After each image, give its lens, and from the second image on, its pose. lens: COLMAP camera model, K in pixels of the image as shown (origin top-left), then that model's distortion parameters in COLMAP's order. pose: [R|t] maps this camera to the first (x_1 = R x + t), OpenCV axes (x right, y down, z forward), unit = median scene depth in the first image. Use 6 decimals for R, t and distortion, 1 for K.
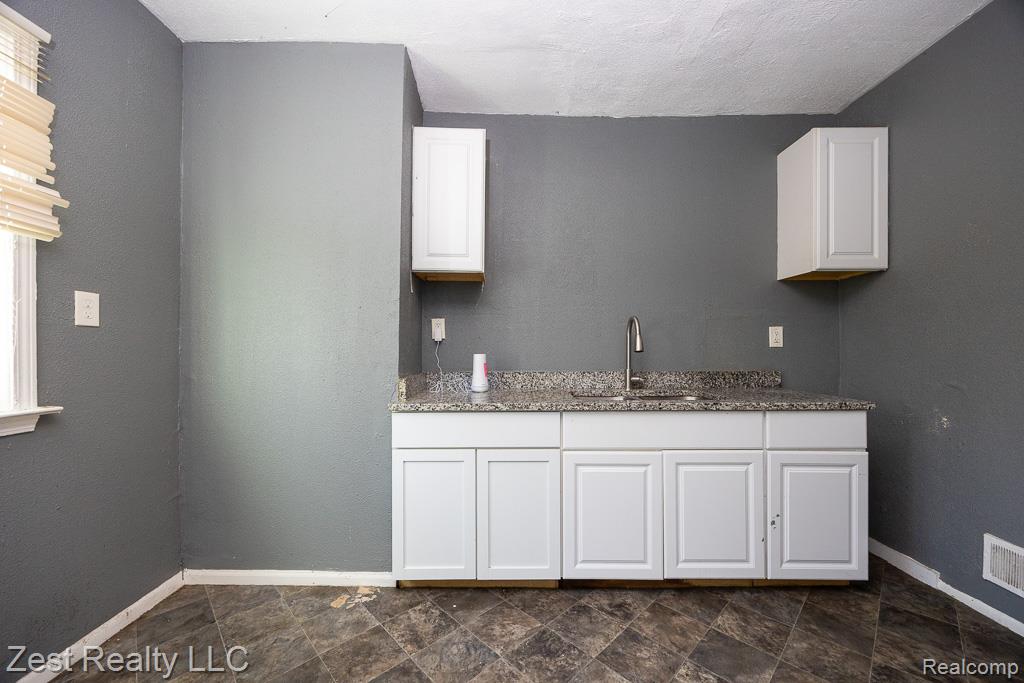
lens RADIAL K [[393.5, 0, 516.4], [0, 393.5, 345.2], [0, 0, 1]] dist [0.000450, 0.000541]
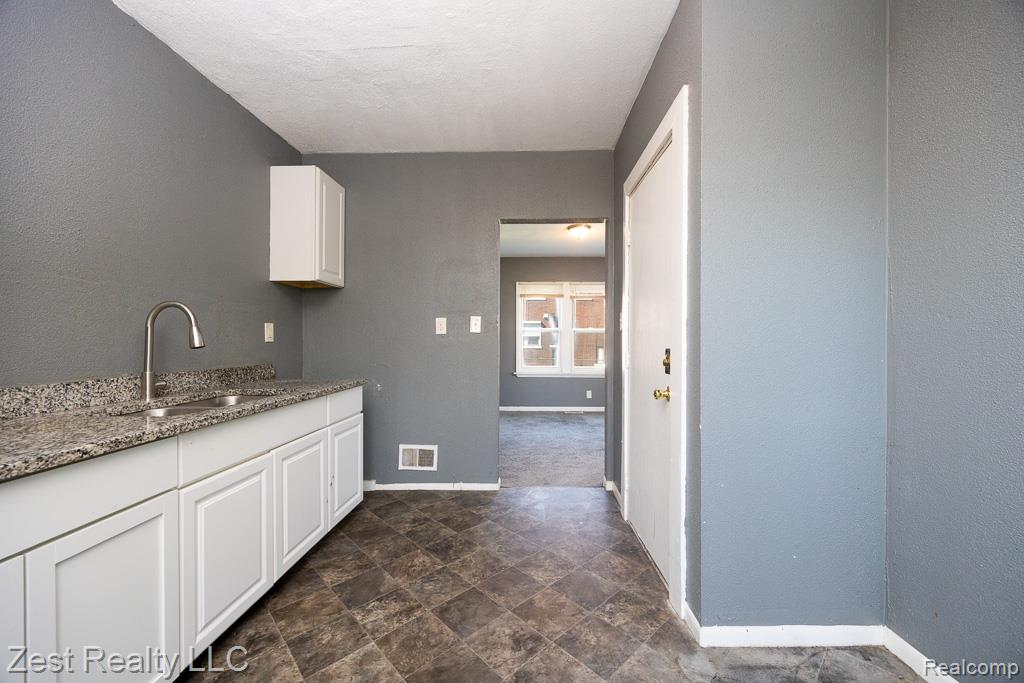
lens RADIAL K [[393.5, 0, 523.4], [0, 393.5, 347.2], [0, 0, 1]] dist [0.000450, 0.000541]
pose [[0.010901, -0.012033, 0.999868, -0.582135], [-0.001966, 0.999925, 0.012055, 0.006407], [-0.999939, -0.002097, 0.010876, 0.395785]]
